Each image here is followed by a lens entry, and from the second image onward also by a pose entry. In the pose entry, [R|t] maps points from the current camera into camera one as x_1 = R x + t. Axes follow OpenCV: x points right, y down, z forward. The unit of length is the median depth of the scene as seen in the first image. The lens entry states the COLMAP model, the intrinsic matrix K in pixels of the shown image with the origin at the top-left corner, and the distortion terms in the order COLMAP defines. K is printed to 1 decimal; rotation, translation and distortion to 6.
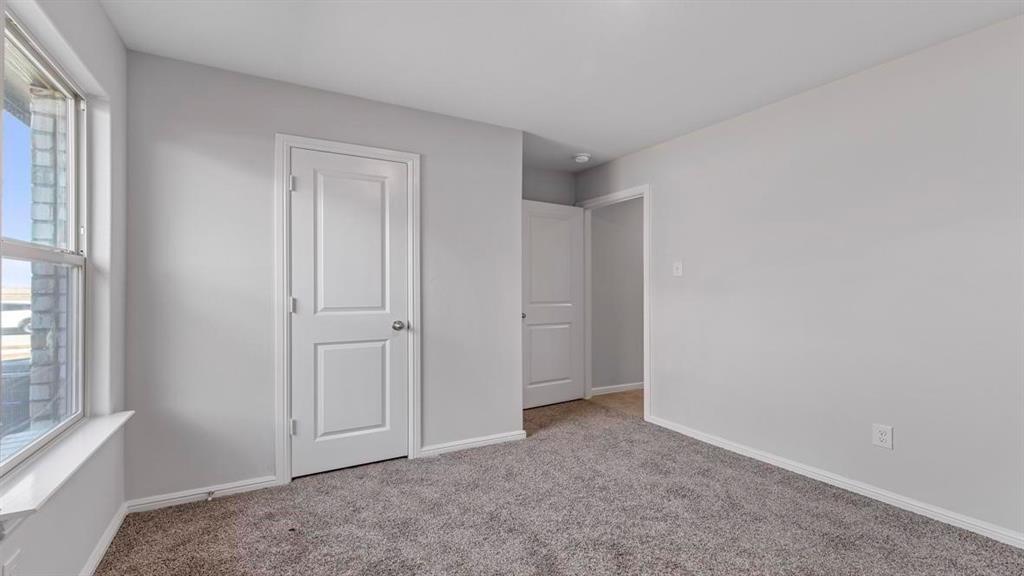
lens RADIAL K [[462.9, 0, 513.5], [0, 462.9, 292.5], [0, 0, 1]] dist [0.007548, -0.000923]
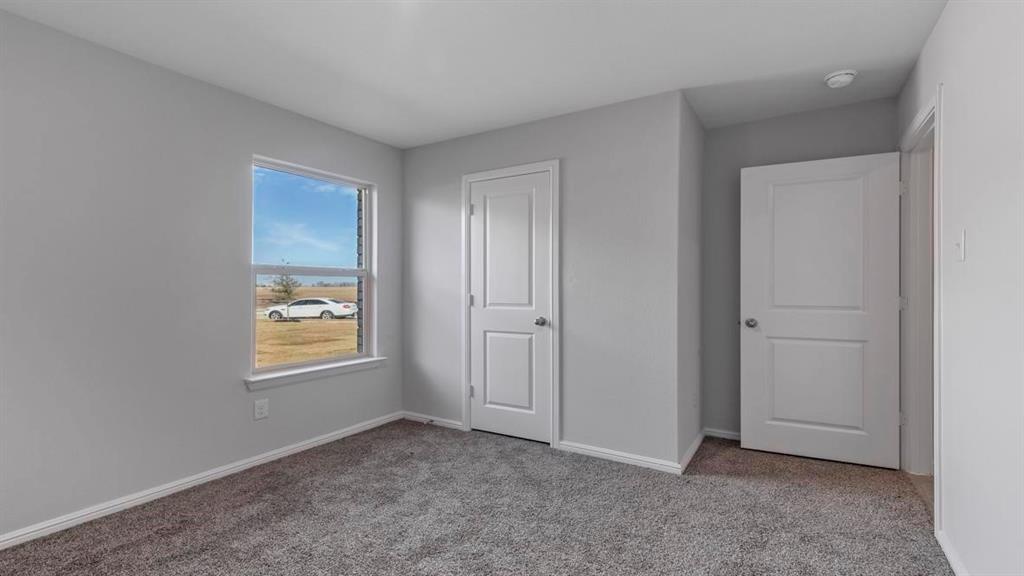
lens RADIAL K [[462.9, 0, 505.3], [0, 462.9, 291.0], [0, 0, 1]] dist [0.007548, -0.000923]
pose [[0.463296, 0.008111, -0.886166, 0.690528], [-0.003527, 0.999967, 0.007308, -0.008570], [0.886196, -0.000260, 0.463310, 0.424427]]
